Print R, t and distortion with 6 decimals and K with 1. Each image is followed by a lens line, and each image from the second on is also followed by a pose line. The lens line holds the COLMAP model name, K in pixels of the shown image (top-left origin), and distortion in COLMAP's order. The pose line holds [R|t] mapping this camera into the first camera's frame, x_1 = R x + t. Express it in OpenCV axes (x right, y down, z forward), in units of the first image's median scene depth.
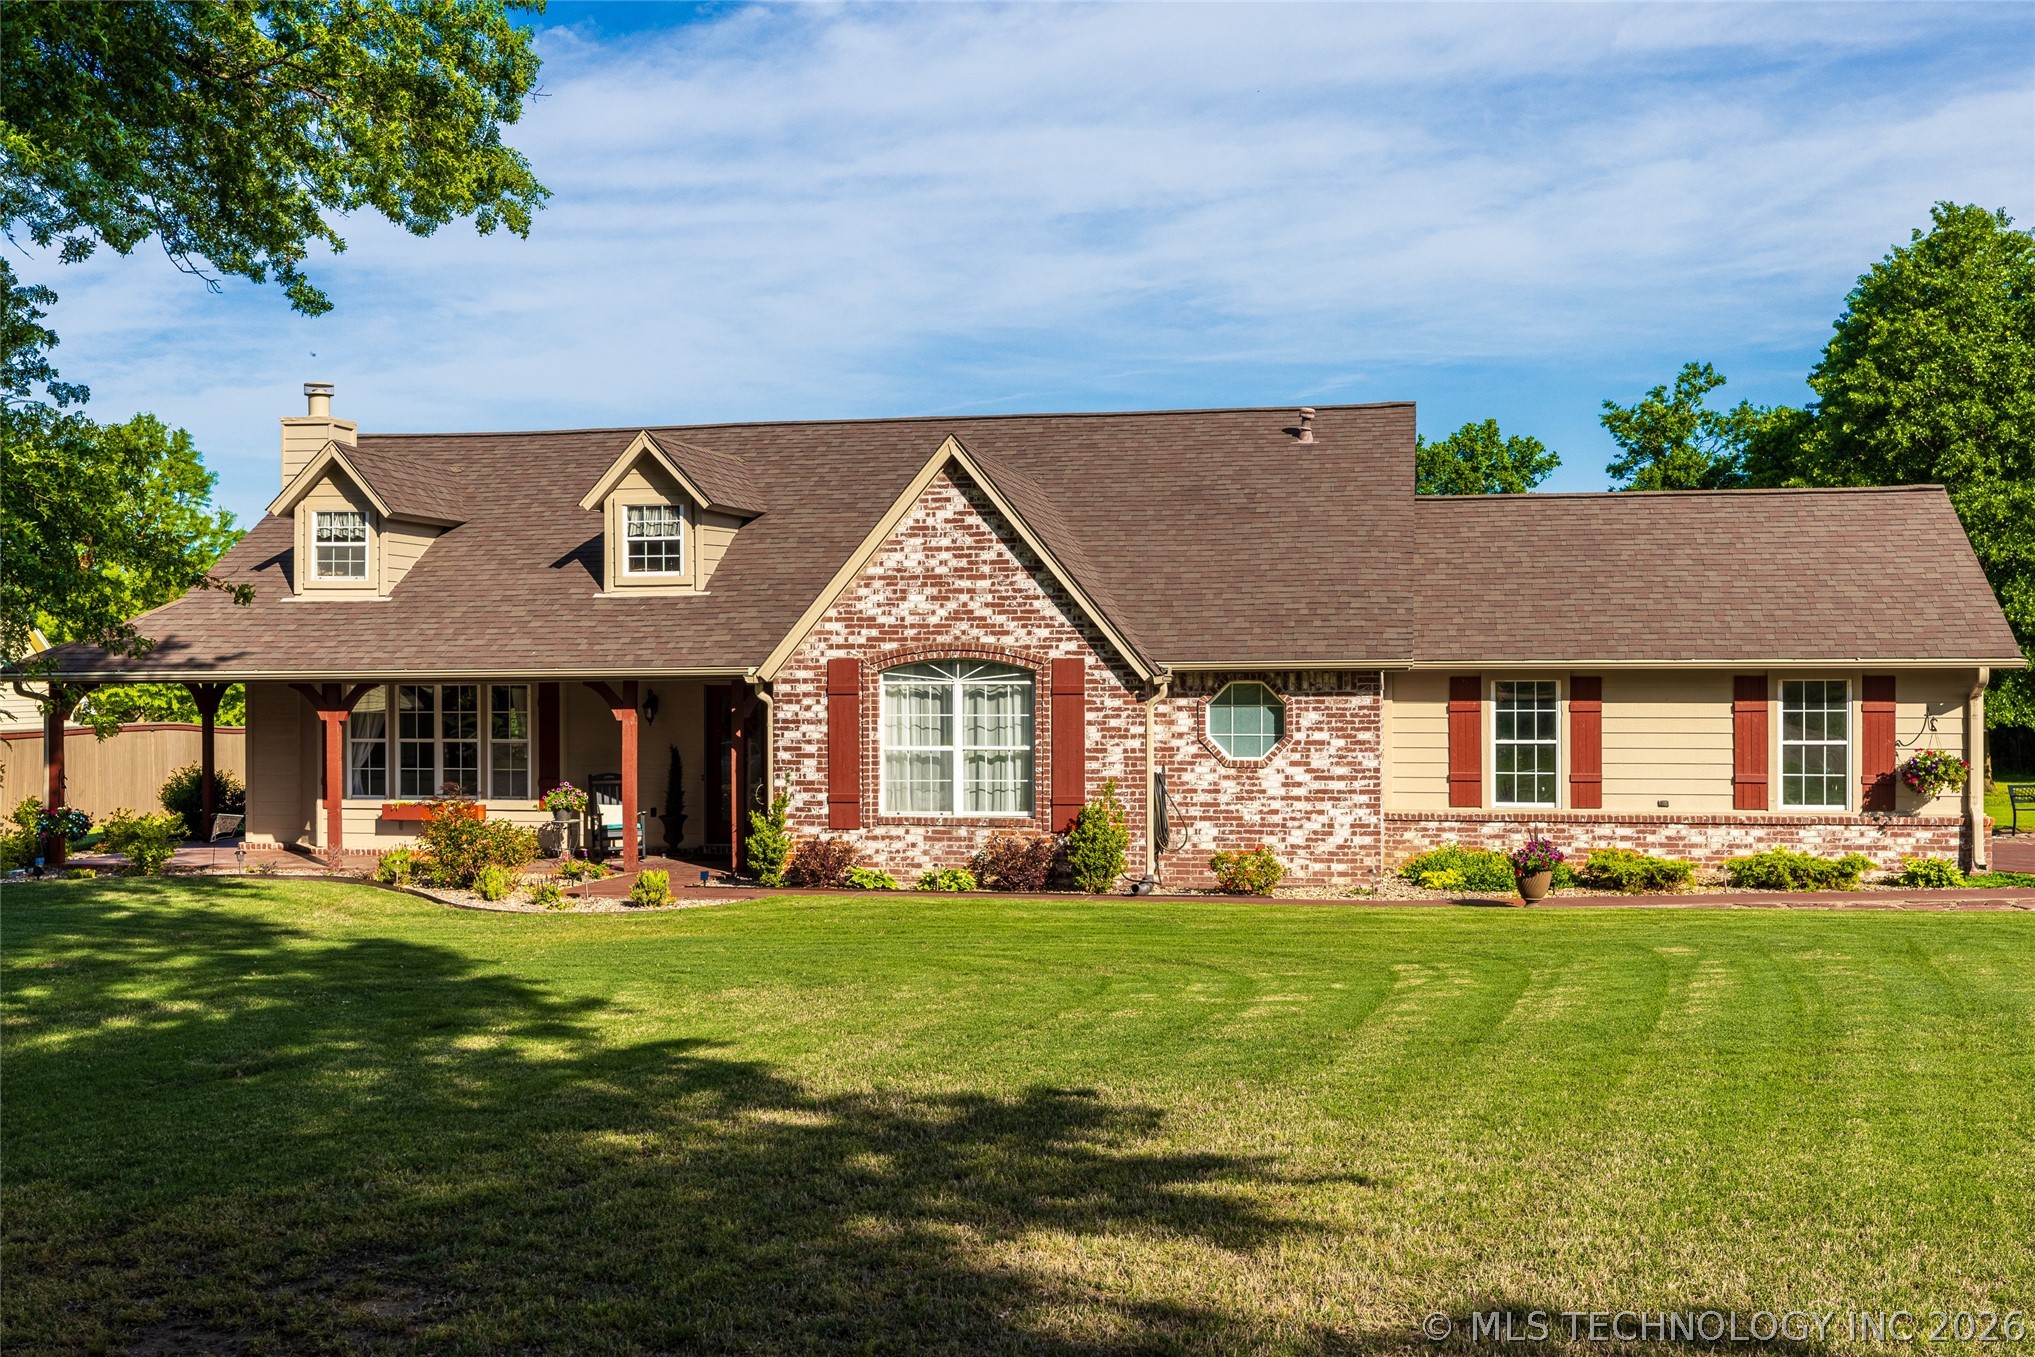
lens RADIAL K [[2145.0, 0, 950.6], [0, 2145.0, 679.0], [0, 0, 1]] dist [-0.009374, -0.011005]
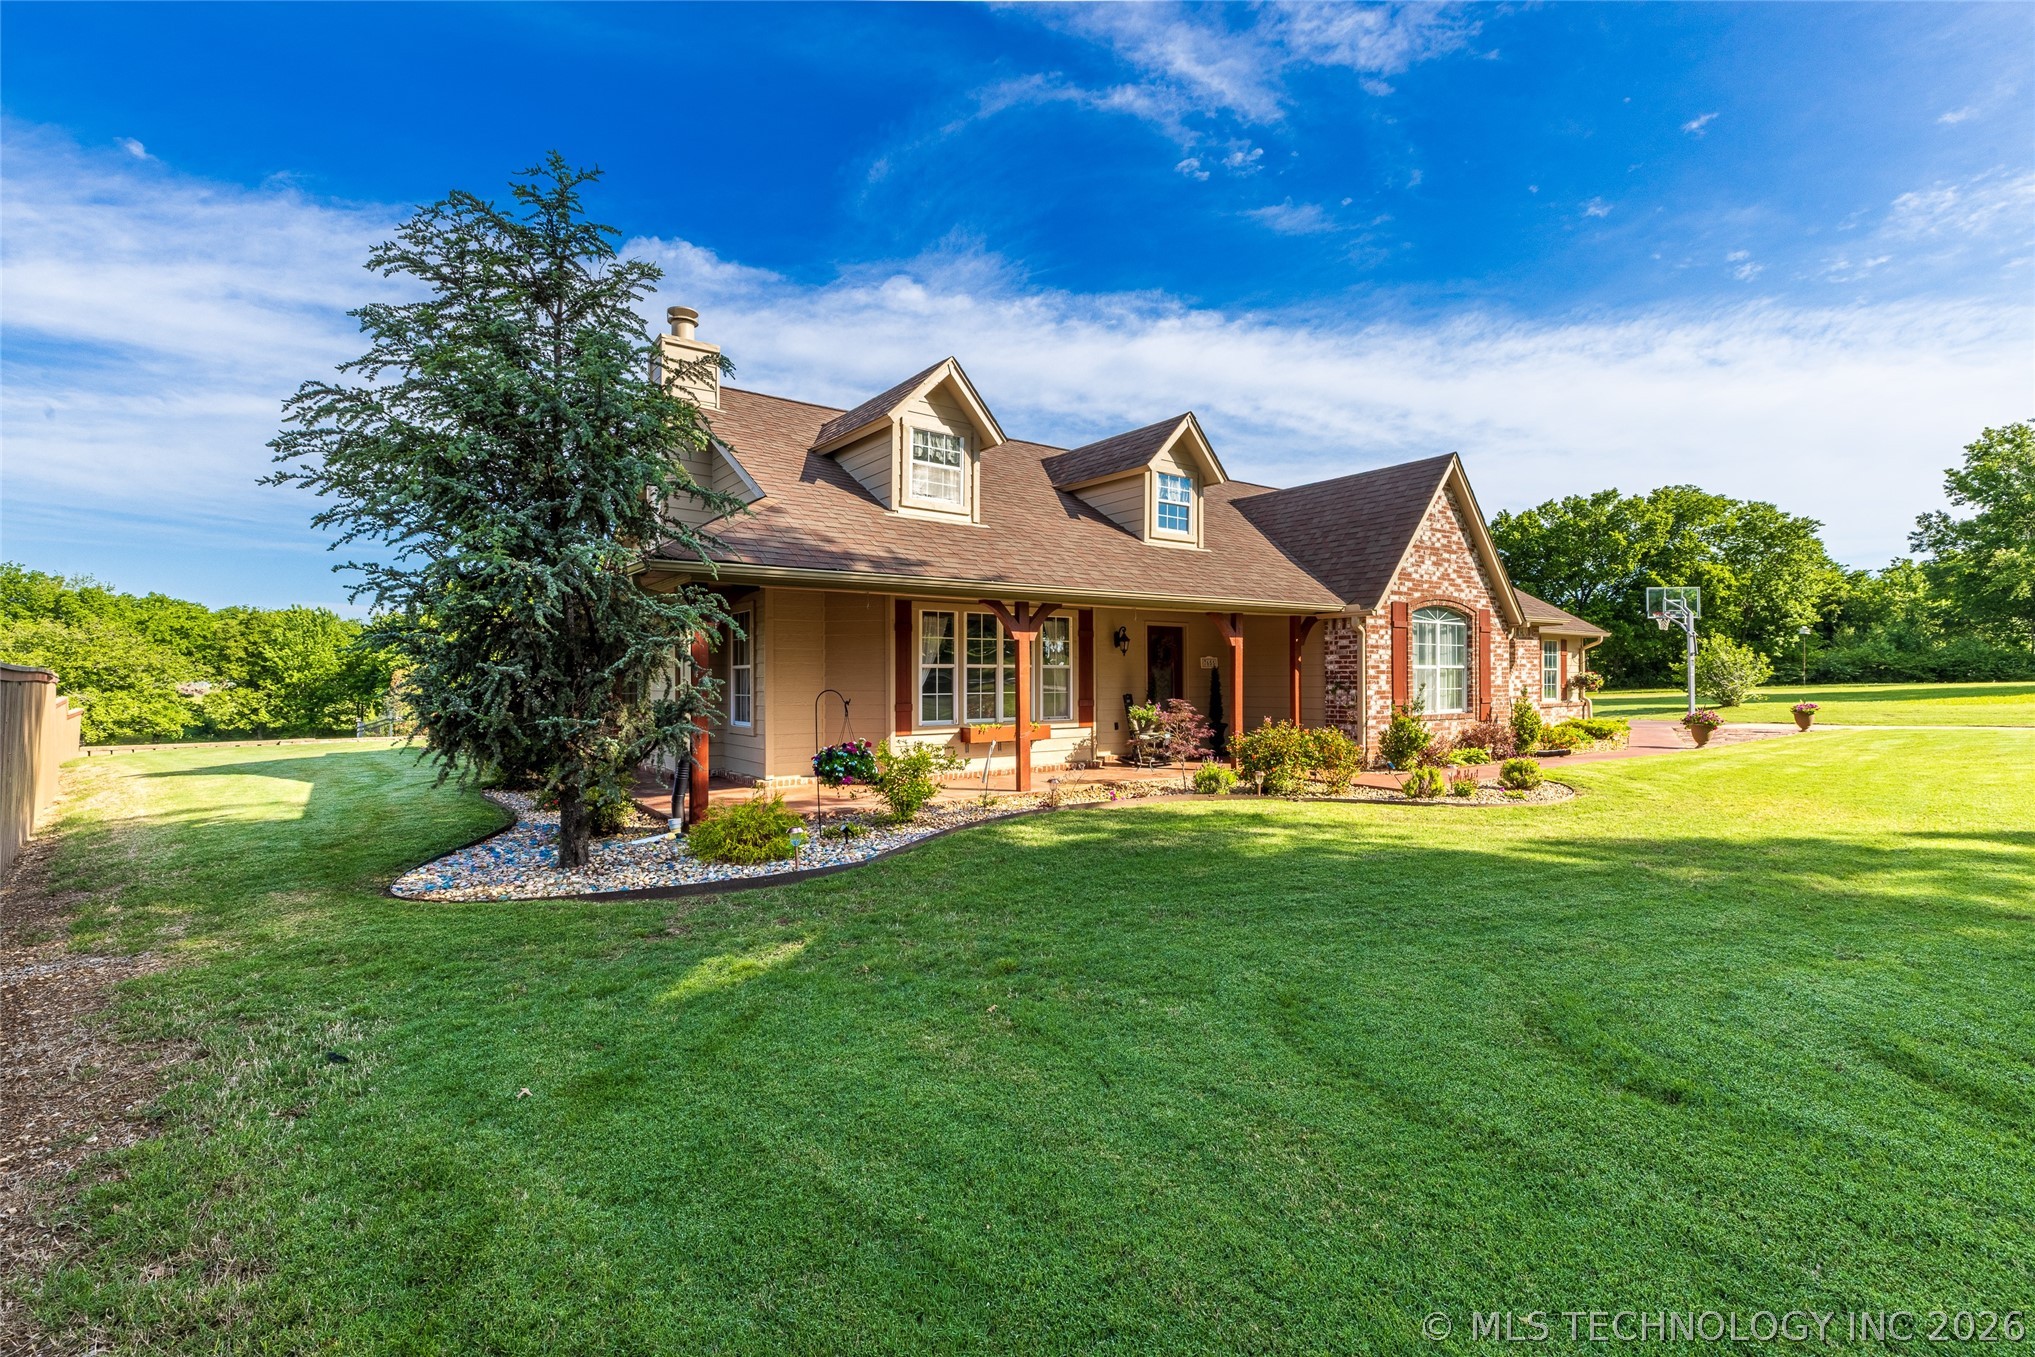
lens RADIAL K [[941.6, 0, 985.0], [0, 941.6, 687.1], [0, 0, 1]] dist [0.013633, 0.000111]
pose [[0.665720, -0.003437, 0.746194, -0.672185], [0.000779, 0.999992, 0.003910, 0.042236], [-0.746201, -0.002021, 0.665717, 0.781747]]
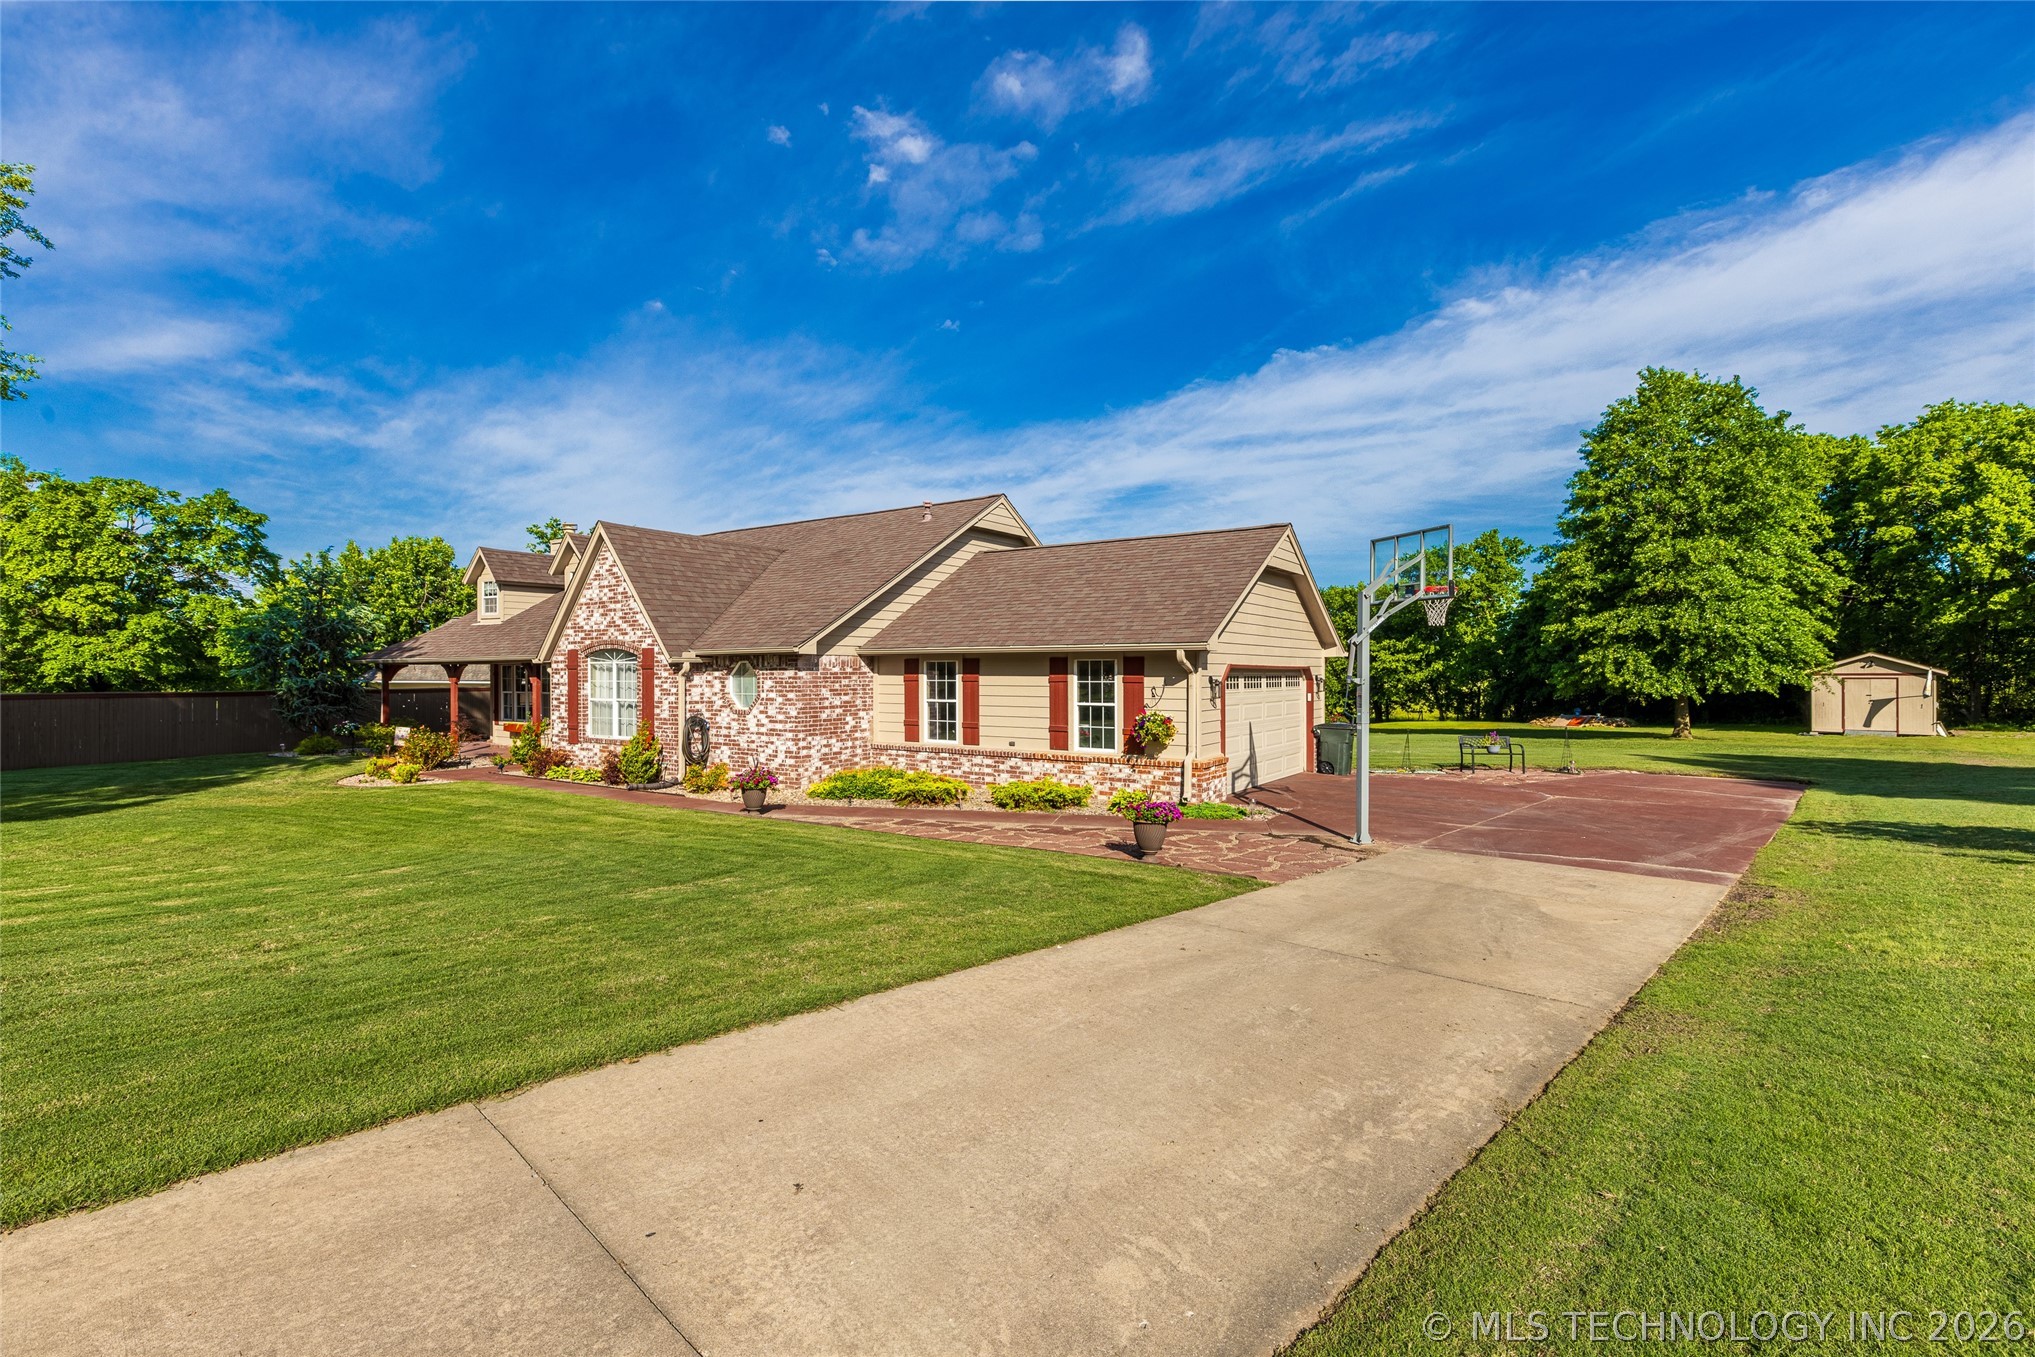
lens RADIAL K [[902.5, 0, 1014.0], [0, 902.5, 671.5], [0, 0, 1]] dist [0.001895, 0.000266]
pose [[0.932926, 0.002578, -0.360059, 0.561896], [-0.001193, 0.999991, 0.004068, 0.005578], [0.360066, -0.003366, 0.932921, 0.418321]]
